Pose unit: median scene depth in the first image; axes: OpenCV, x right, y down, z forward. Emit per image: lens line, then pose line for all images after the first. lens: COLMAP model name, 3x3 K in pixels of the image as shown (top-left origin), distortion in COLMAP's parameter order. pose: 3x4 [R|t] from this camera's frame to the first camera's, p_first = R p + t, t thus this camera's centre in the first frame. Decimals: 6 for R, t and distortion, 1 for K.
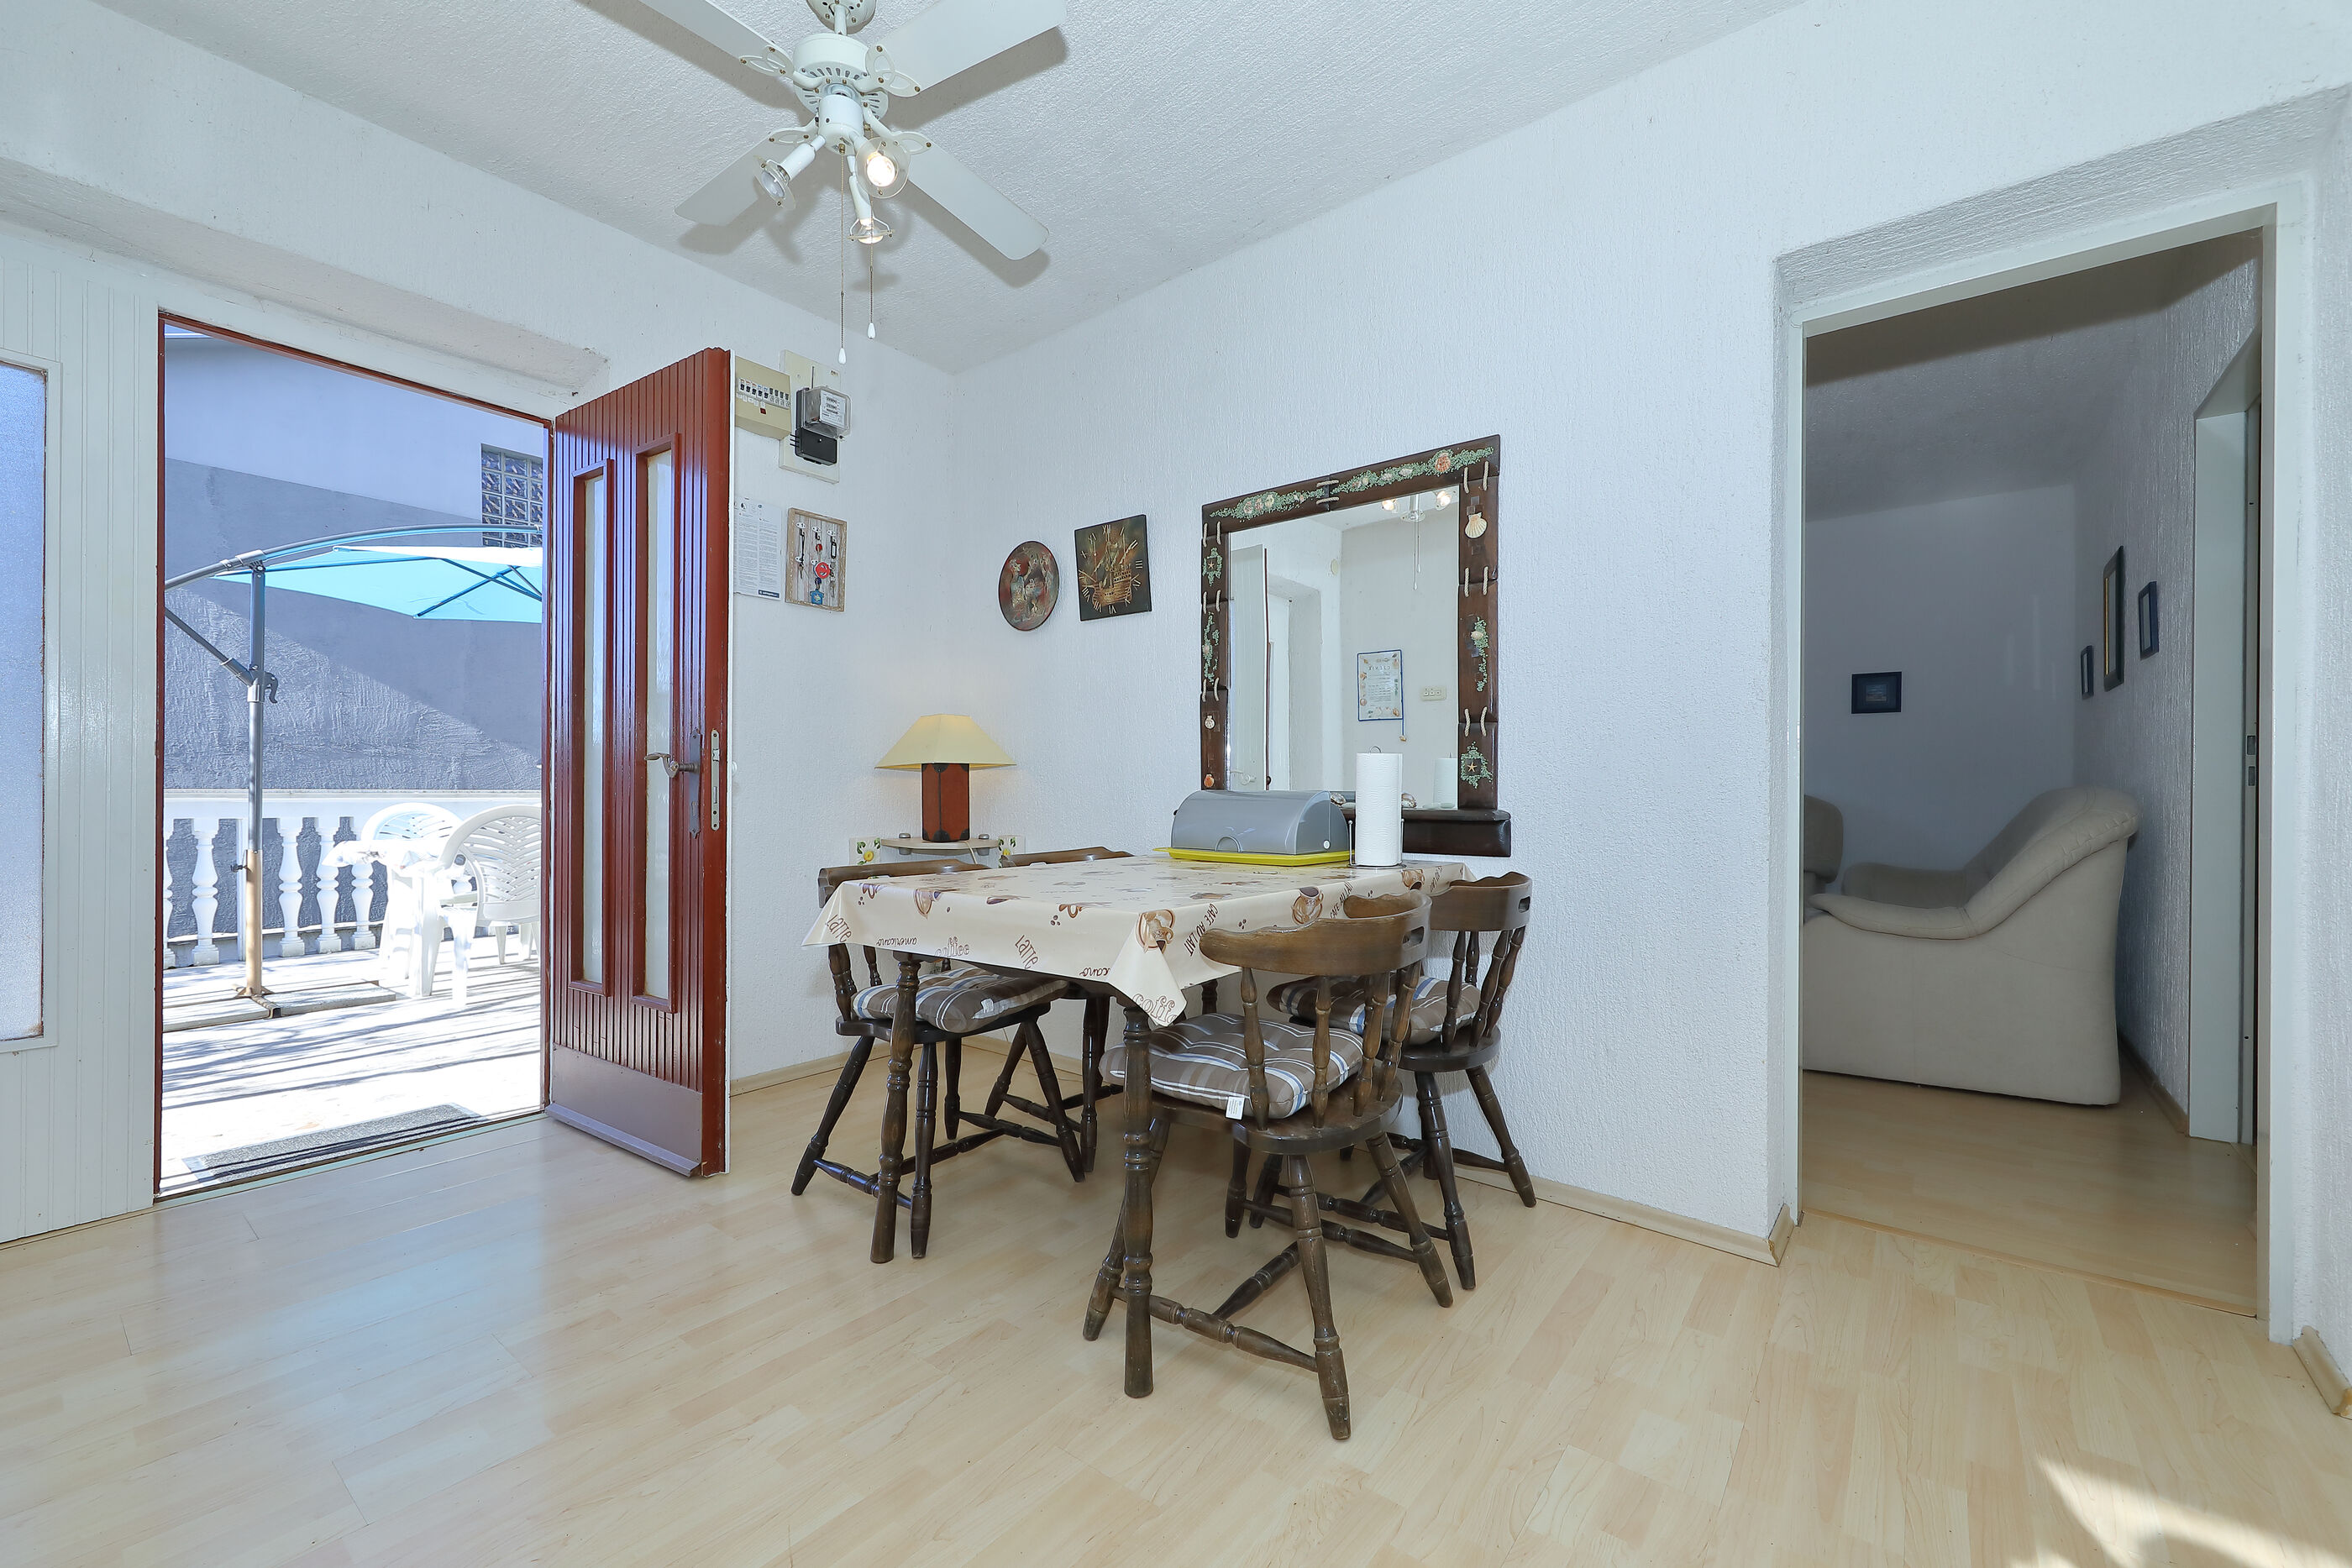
lens RADIAL K [[956.1, 0, 1229.0], [0, 956.1, 792.2], [0, 0, 1]] dist [-0.000180, 0.000002]
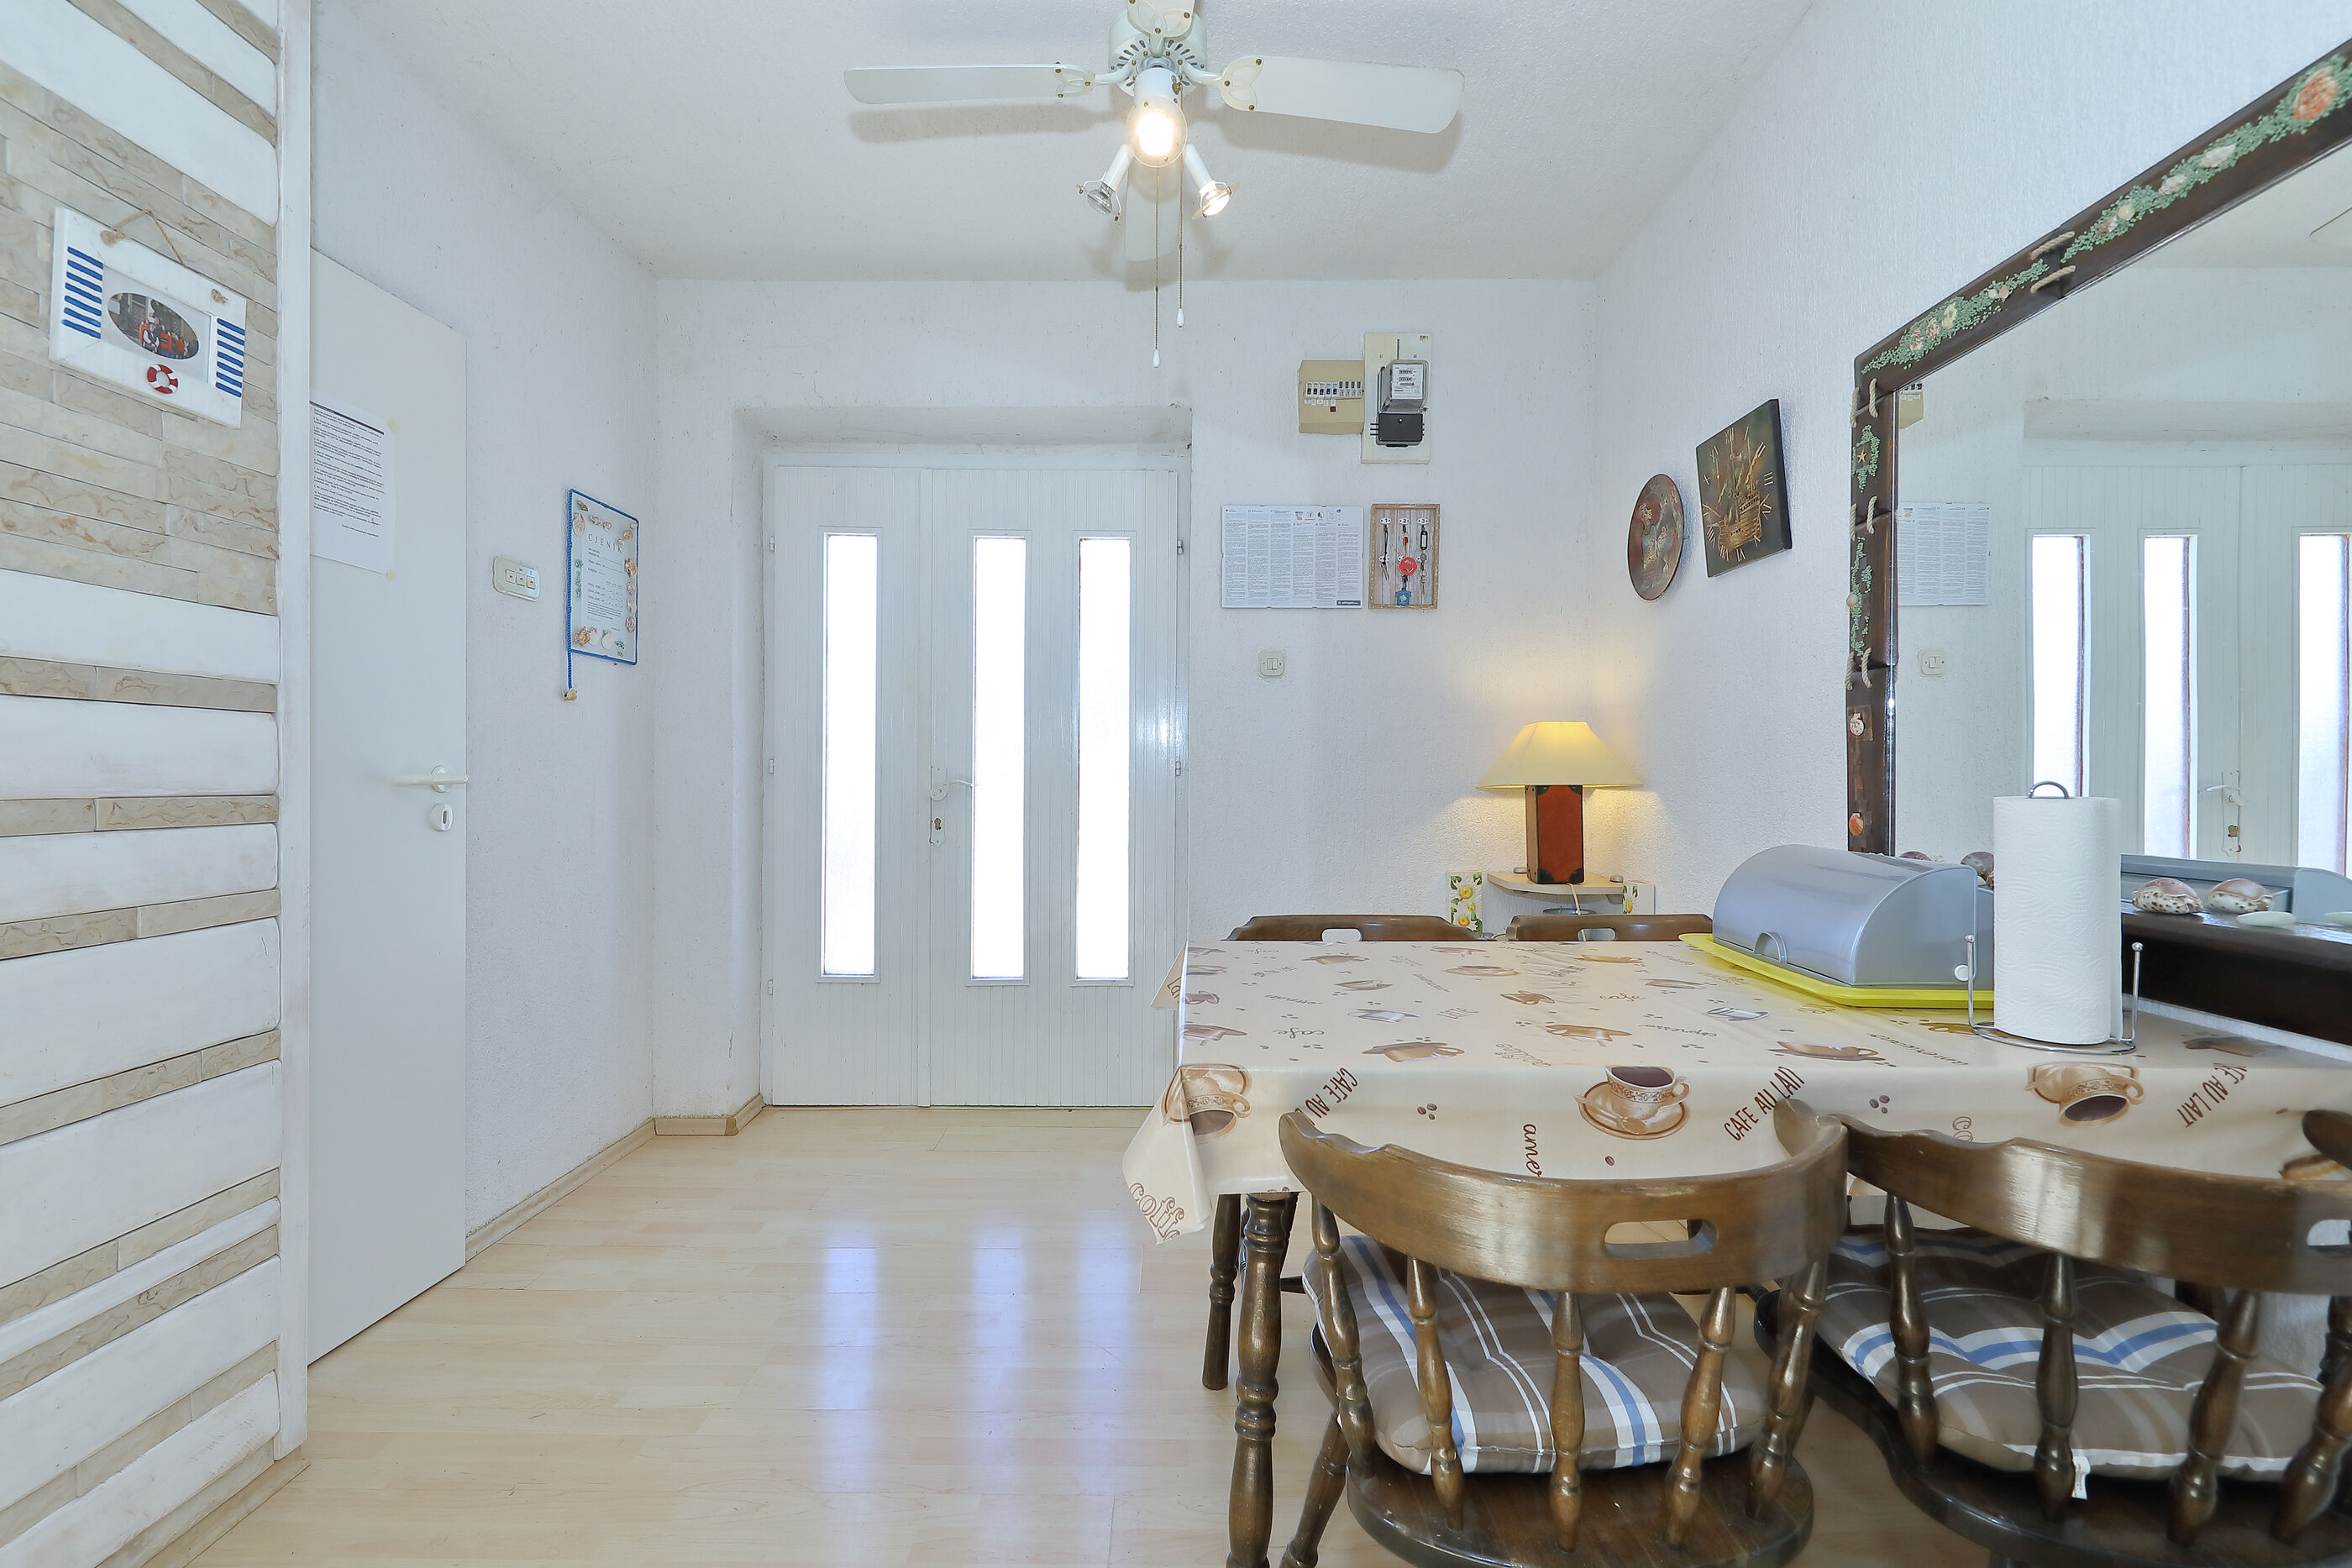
lens RADIAL K [[1057.1, 0, 1182.5], [0, 1057.1, 771.8], [0, 0, 1]] dist [-0.000317, 0.000143]
pose [[0.578830, -0.002124, -0.815445, 0.254268], [-0.000949, 0.999994, -0.003278, -0.039071], [0.815448, 0.002672, 0.578825, 0.269559]]
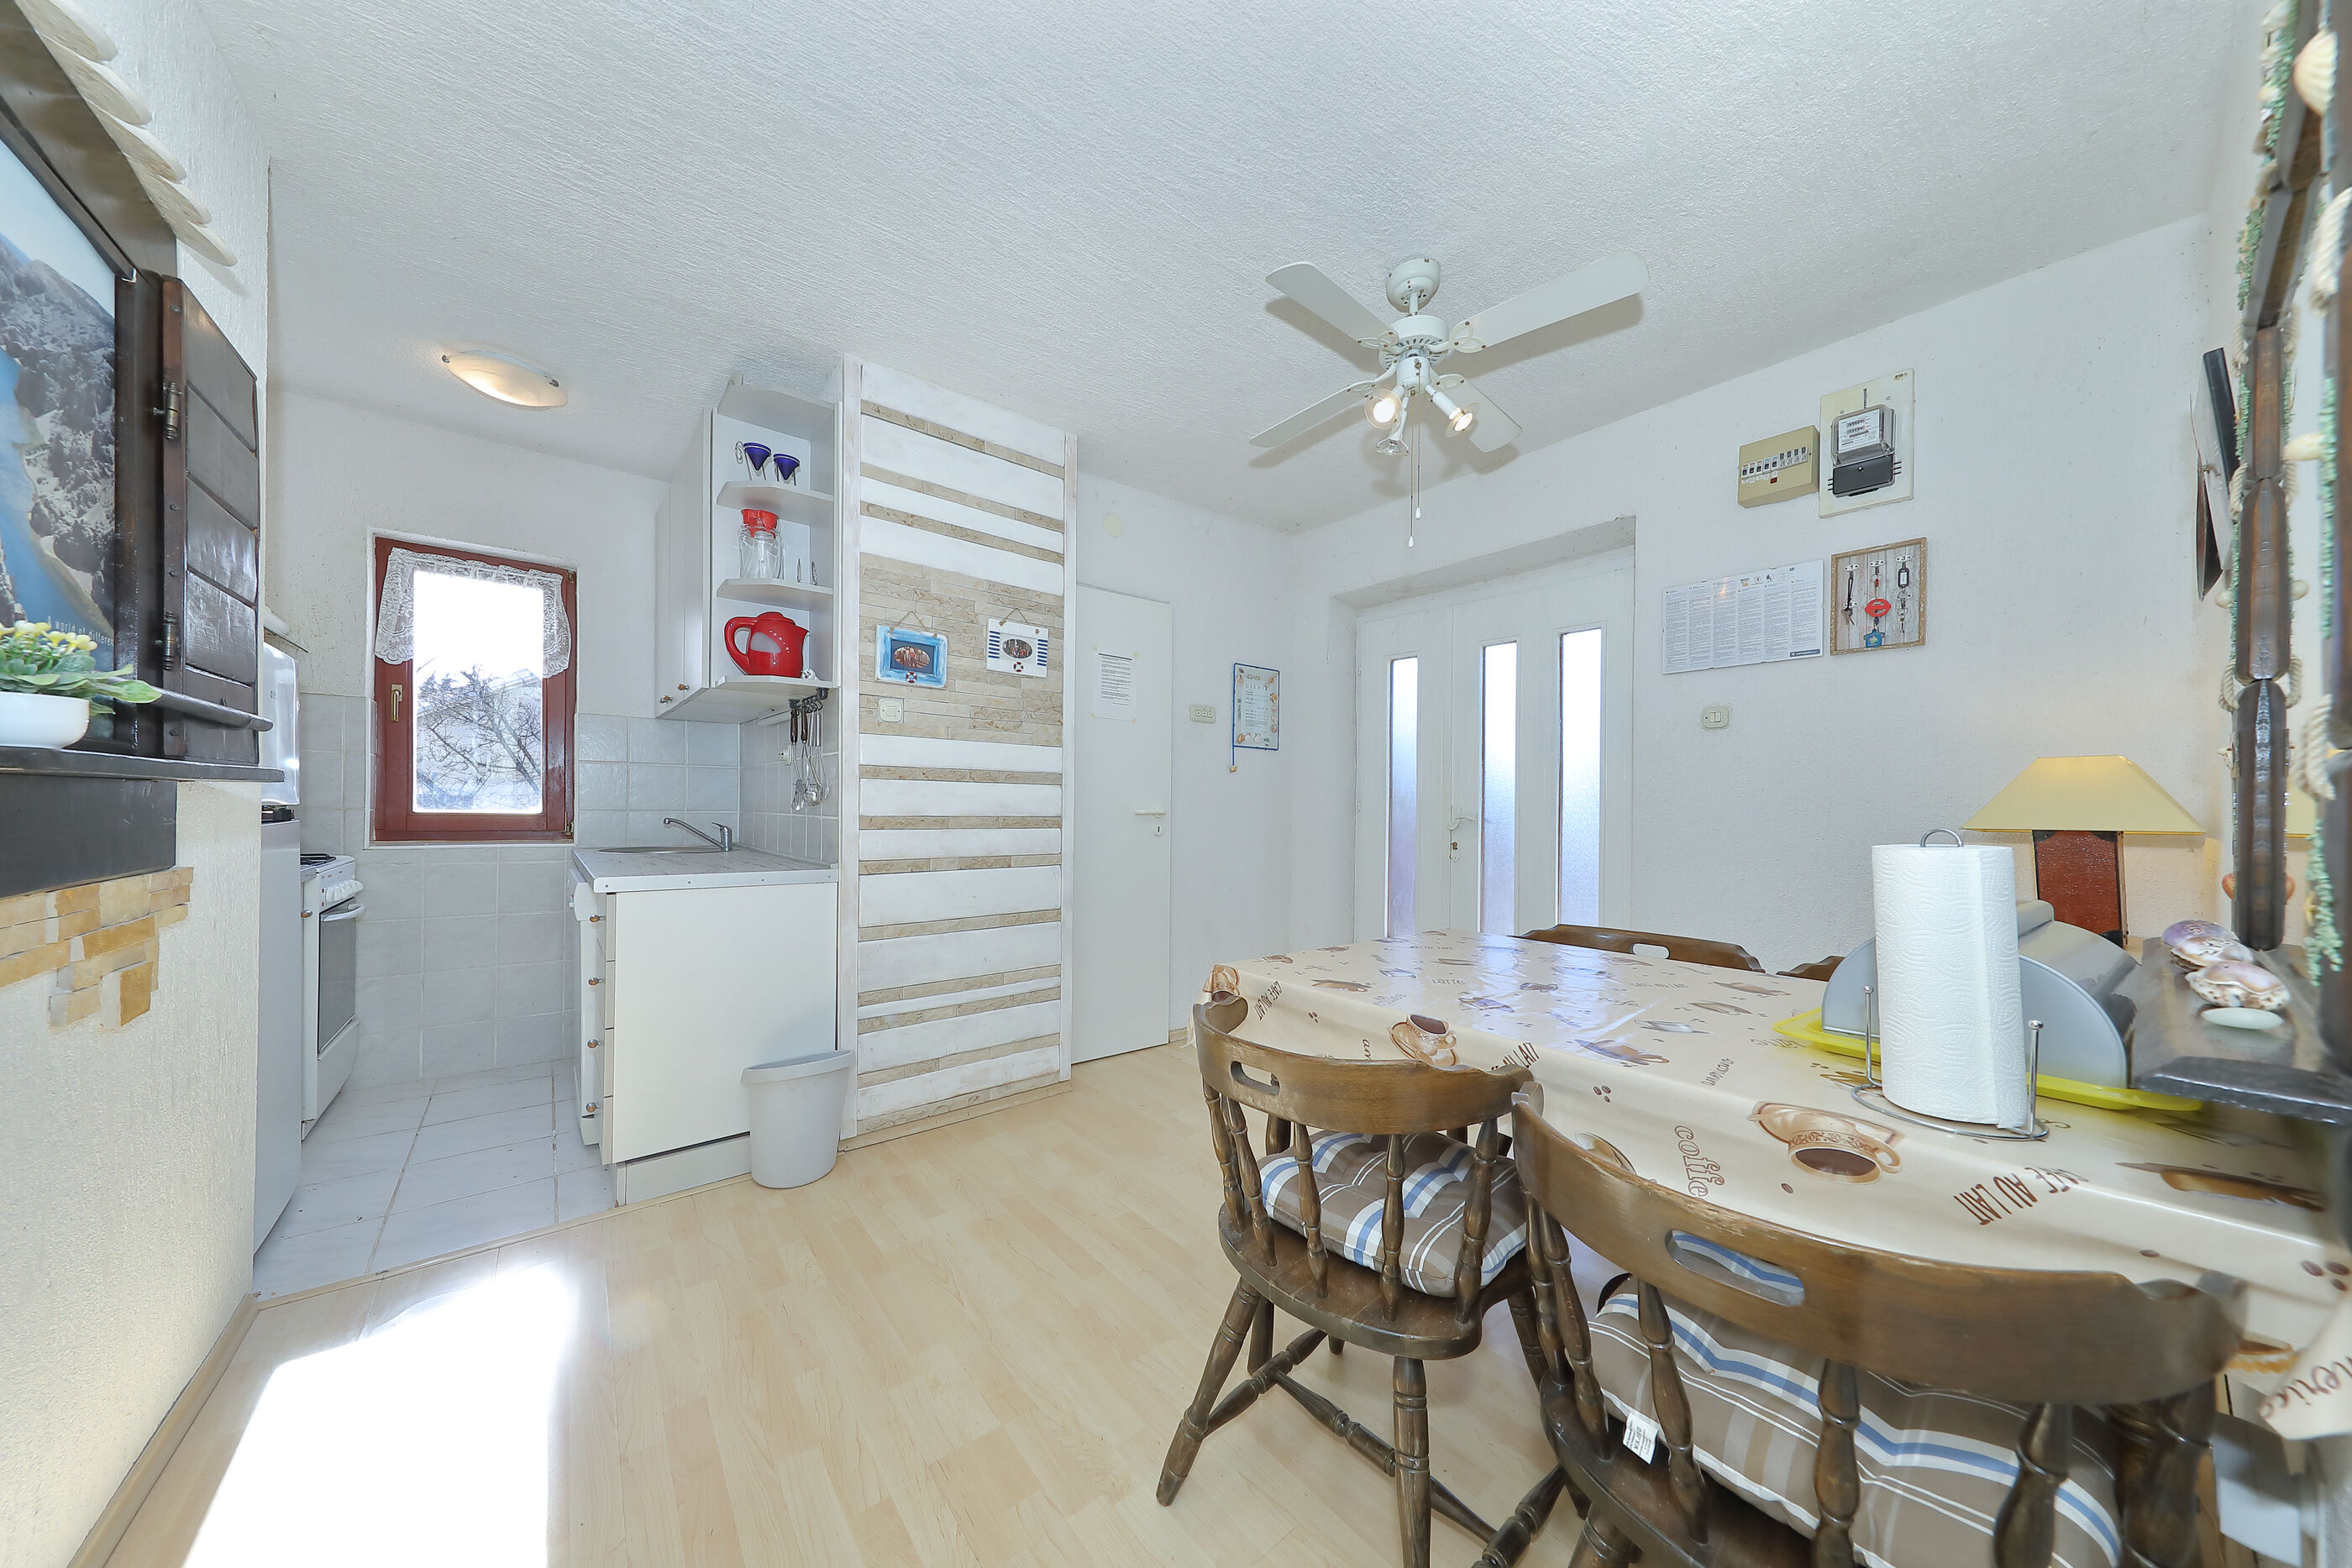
lens RADIAL K [[759.9, 0, 1159.2], [0, 759.9, 782.8], [0, 0, 1]] dist [0.000382, 0.000117]
pose [[-0.279376, -0.034311, -0.959568, 0.438155], [-0.009573, 0.999411, -0.032949, -0.041293], [0.960134, -0.000019, -0.279540, 0.566583]]
